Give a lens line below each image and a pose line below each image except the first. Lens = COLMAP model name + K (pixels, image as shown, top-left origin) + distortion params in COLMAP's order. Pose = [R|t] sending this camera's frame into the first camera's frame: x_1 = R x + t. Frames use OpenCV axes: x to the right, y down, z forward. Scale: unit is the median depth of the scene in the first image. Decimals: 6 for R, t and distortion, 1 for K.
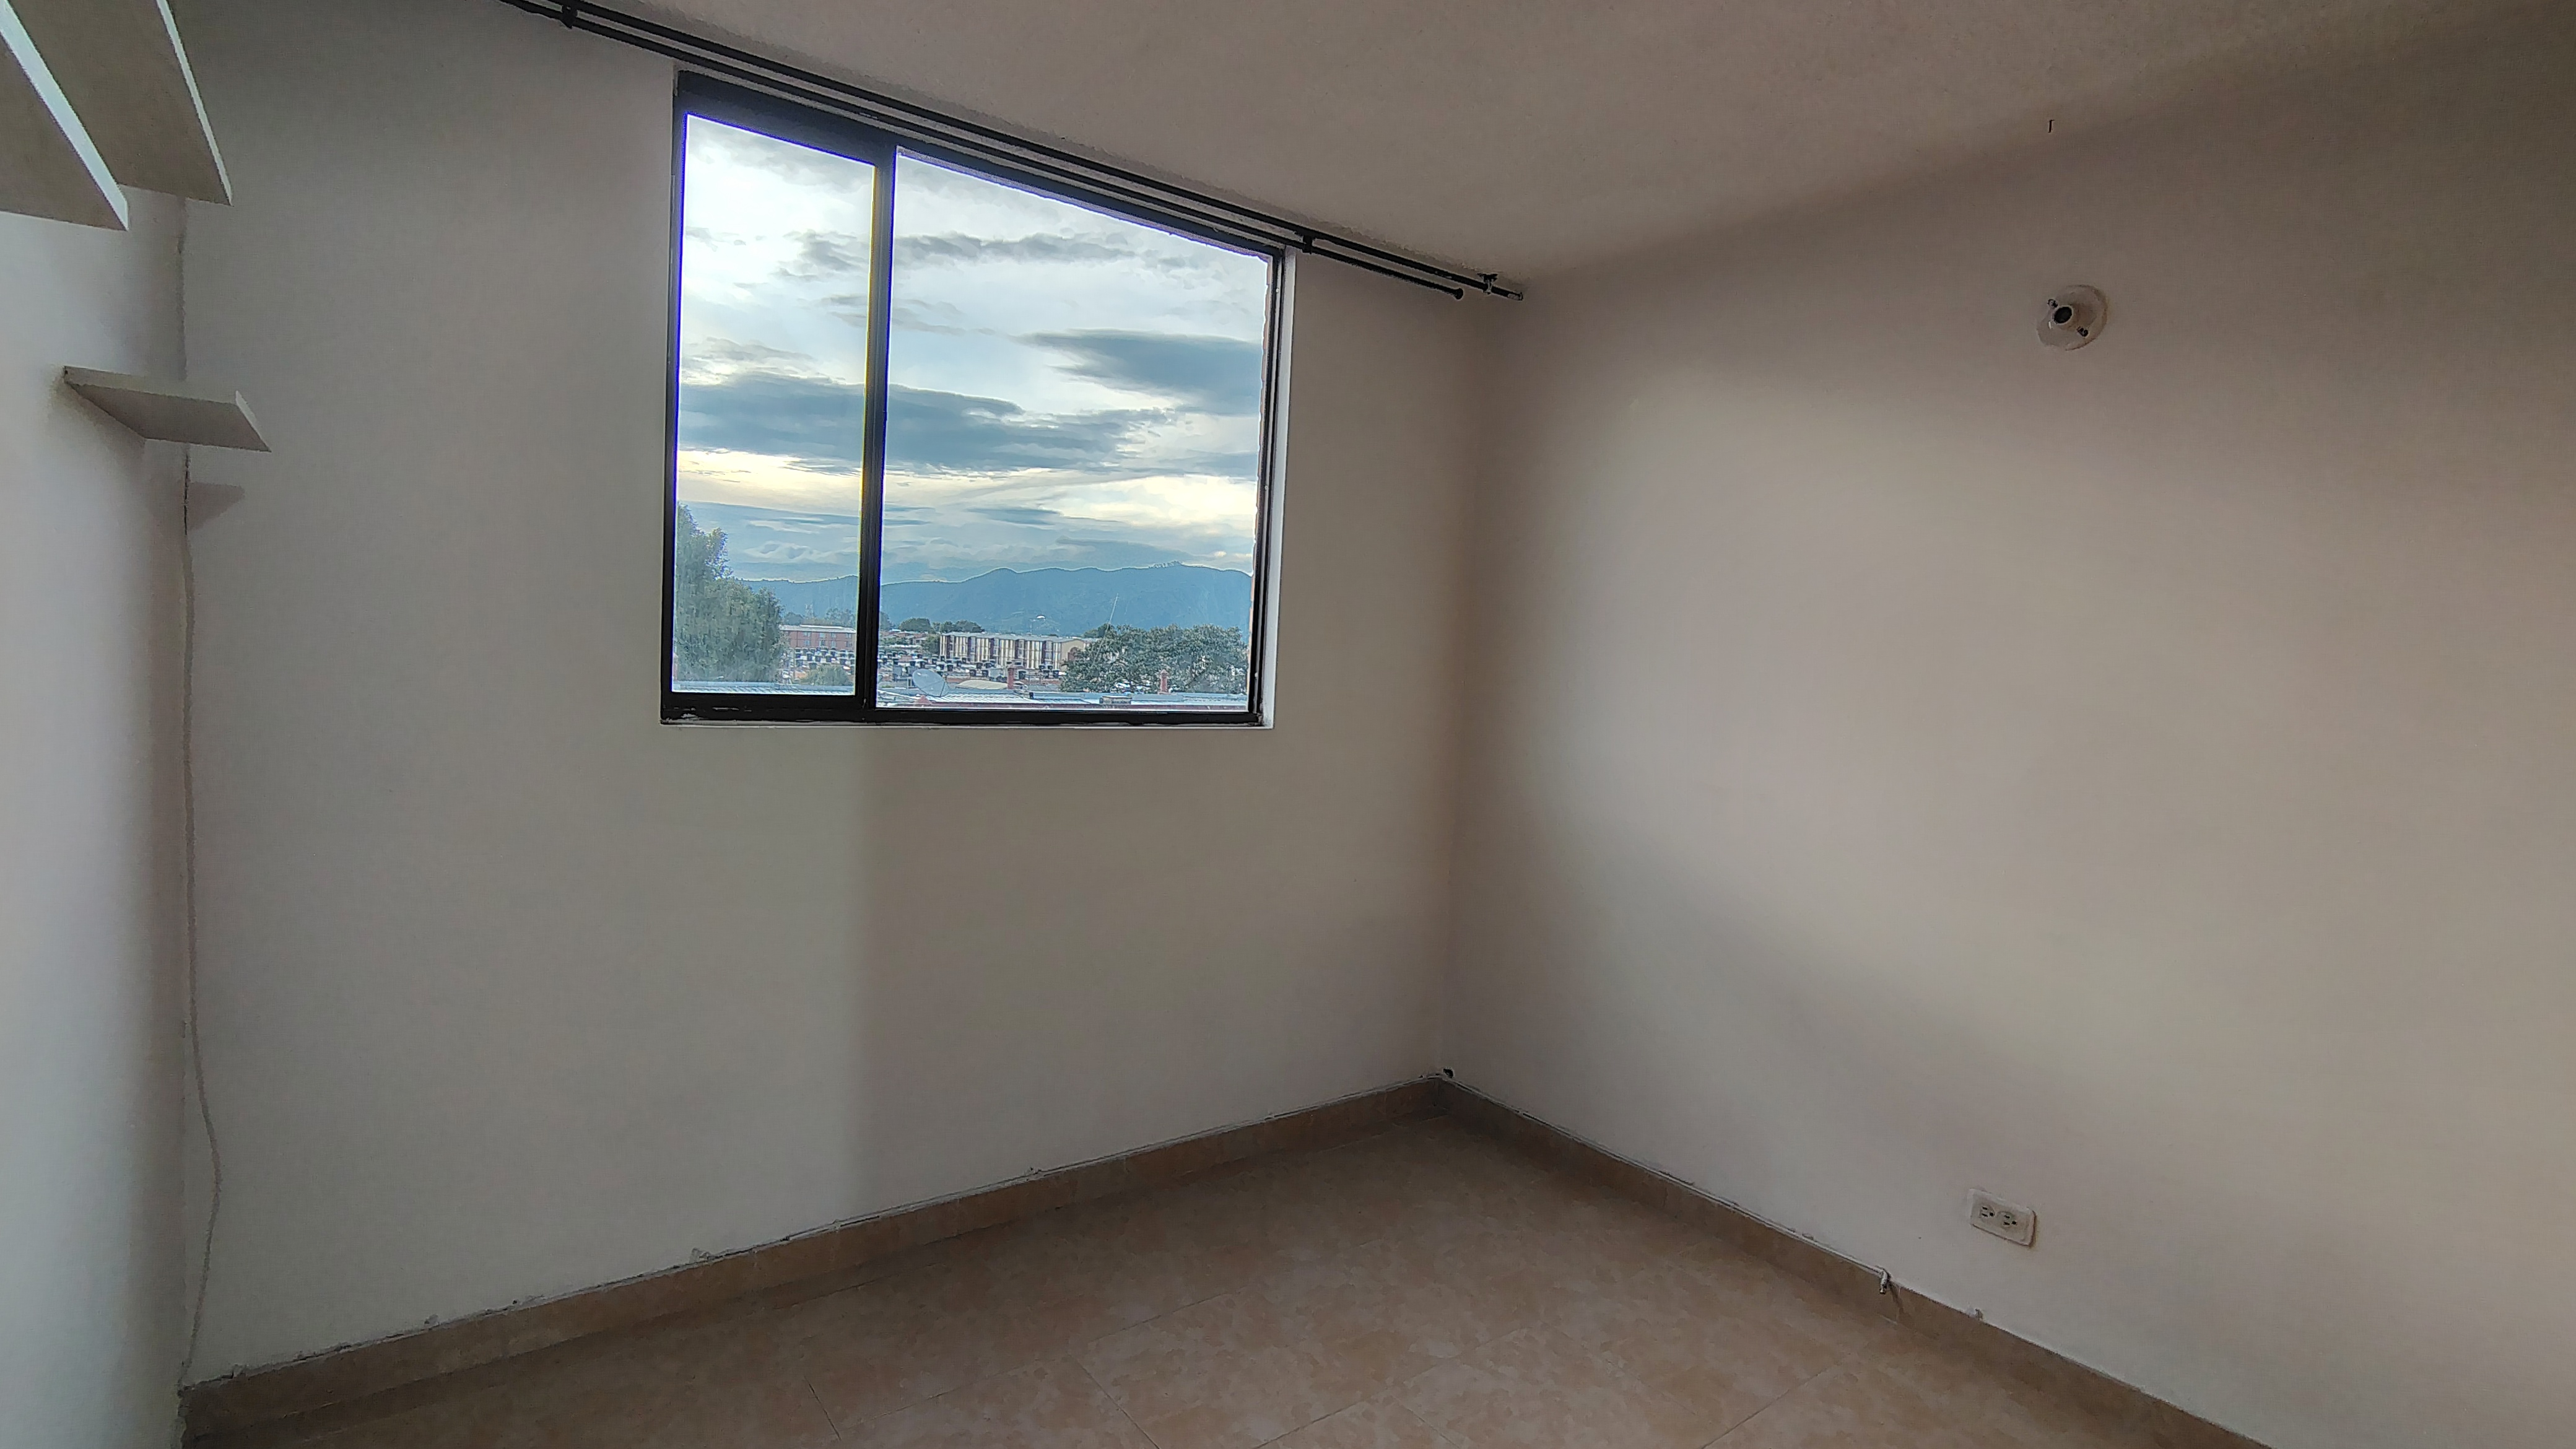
lens RADIAL K [[1202.4, 0, 1273.1], [0, 1202.4, 719.2], [0, 0, 1]] dist [-0.012204, 0.004894]
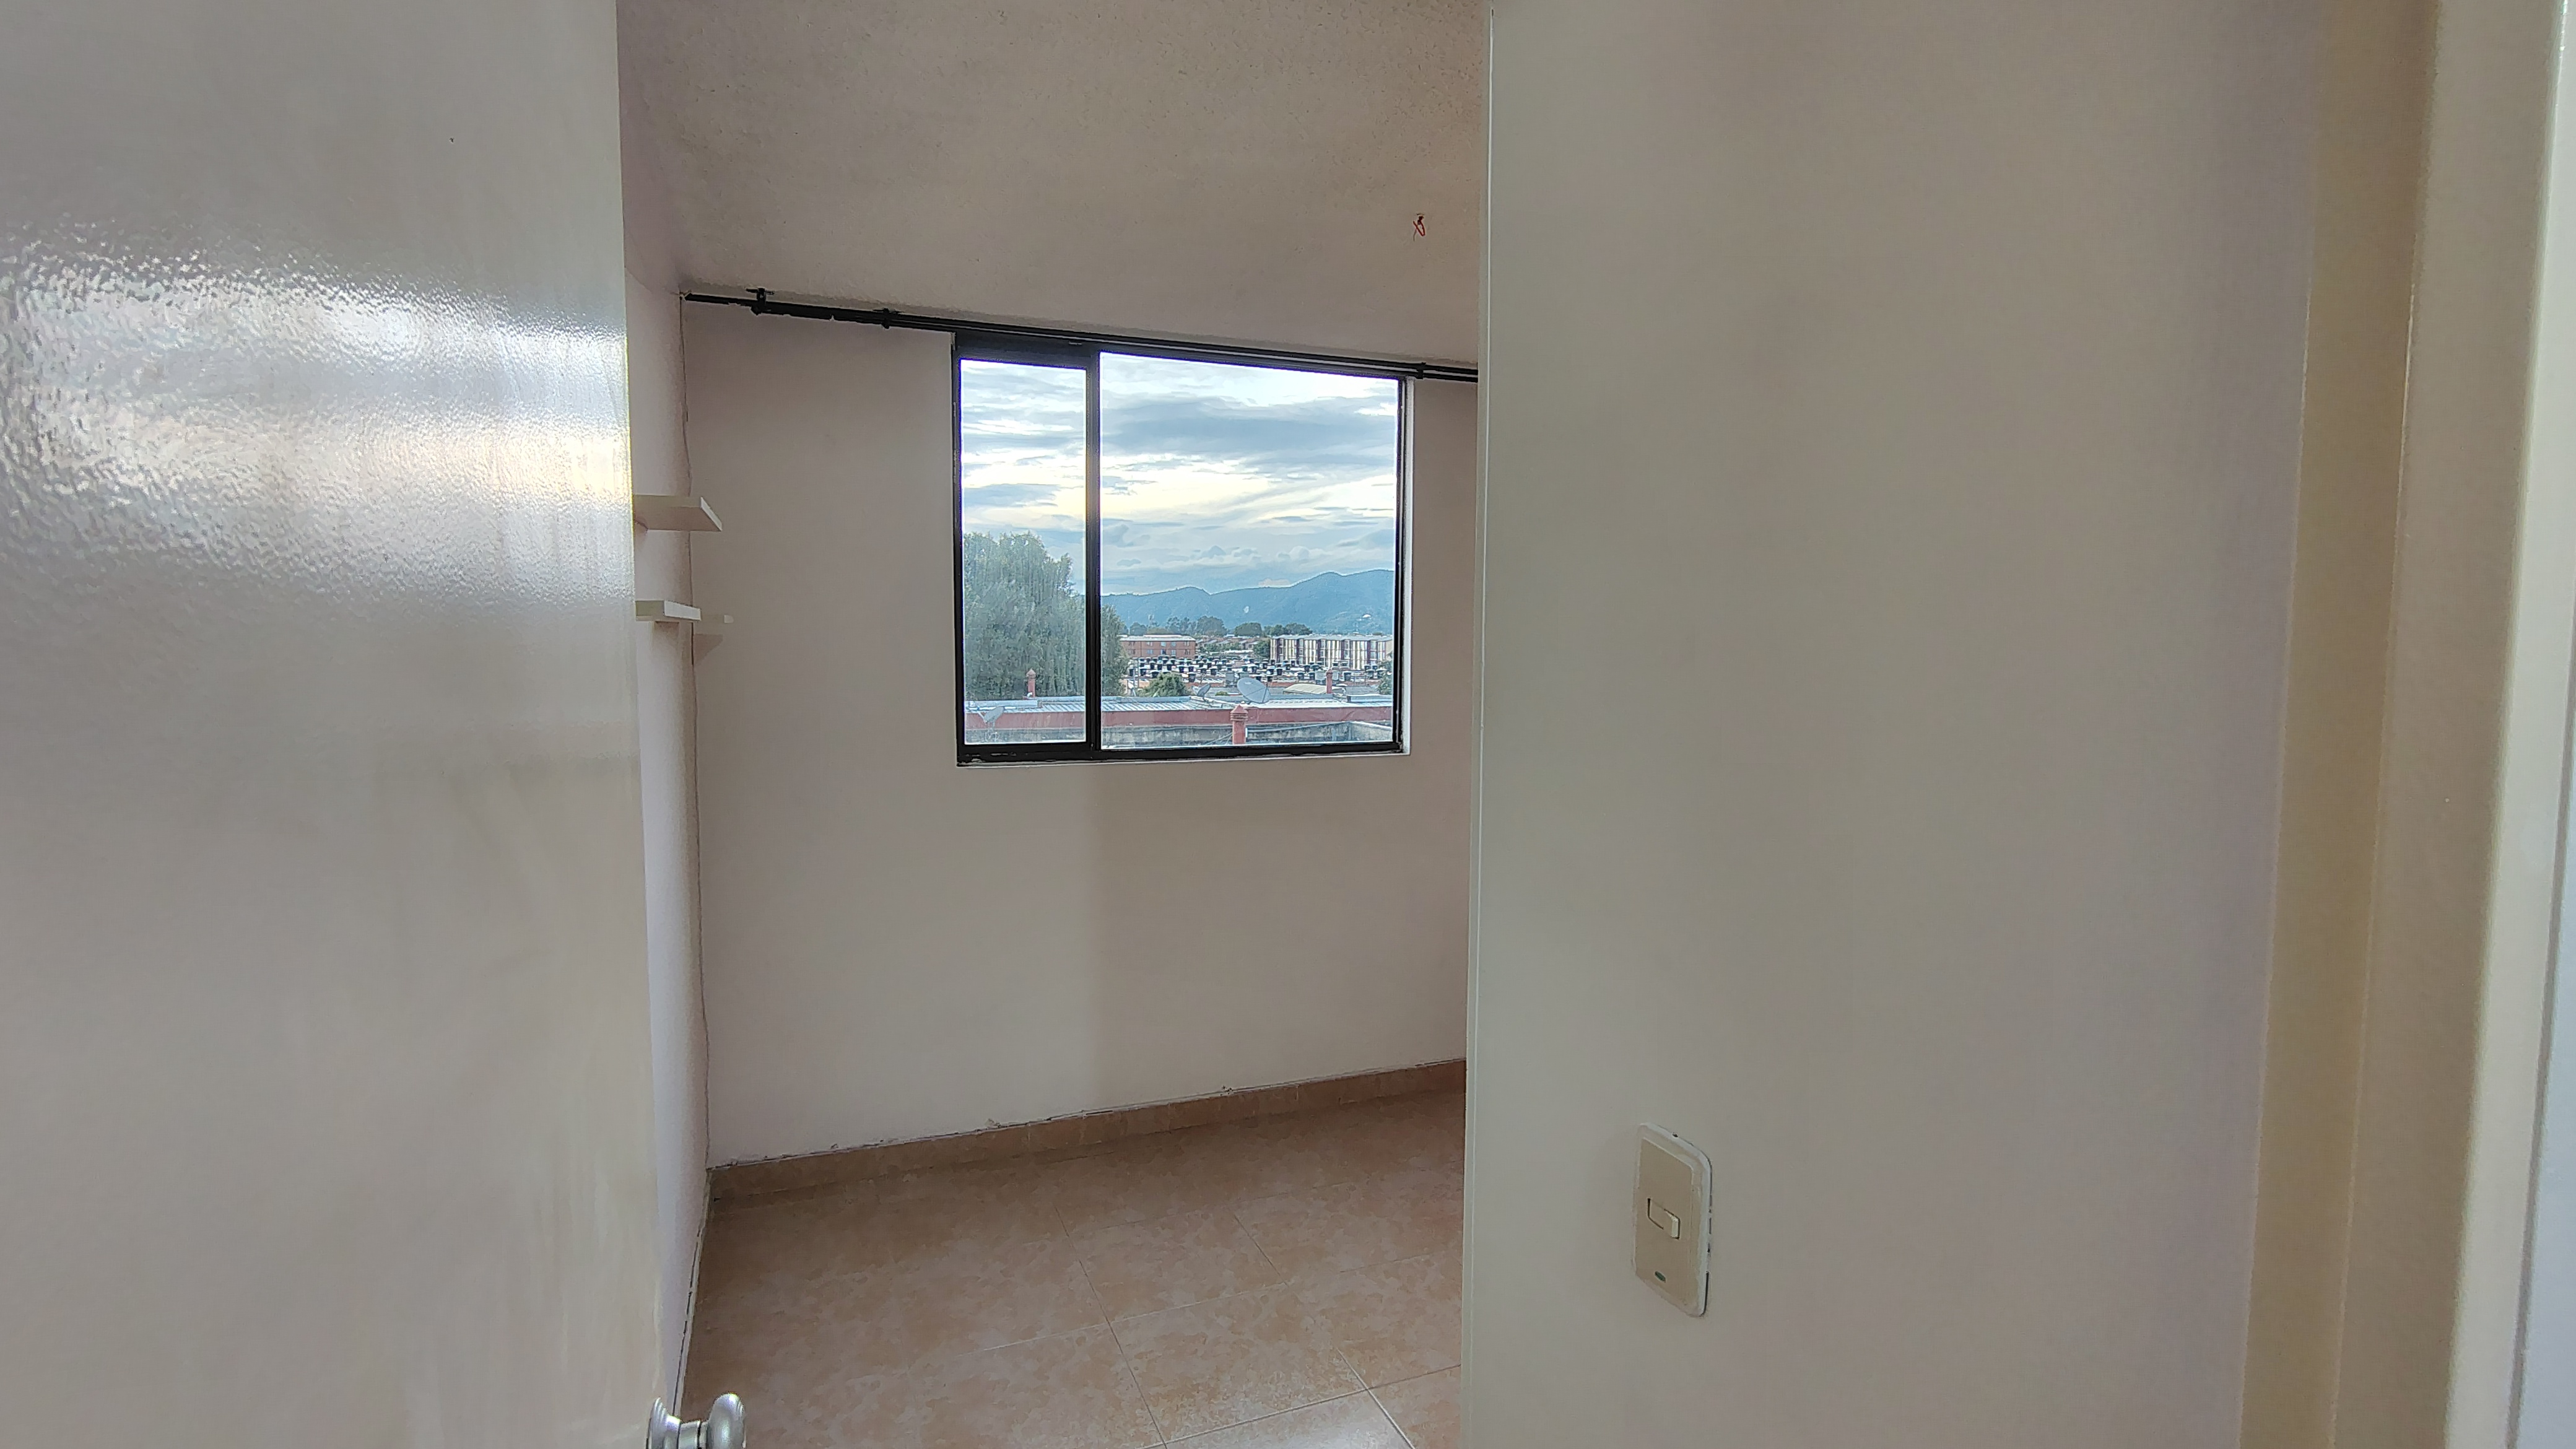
lens RADIAL K [[1258.4, 0, 1288.0], [0, 1258.4, 724.5], [0, 0, 1]] dist [-0.012338, 0.000086]
pose [[0.962105, -0.023561, -0.271658, 0.277703], [0.026700, 0.999613, 0.007864, -0.044057], [0.271368, -0.014819, 0.962362, -0.353248]]
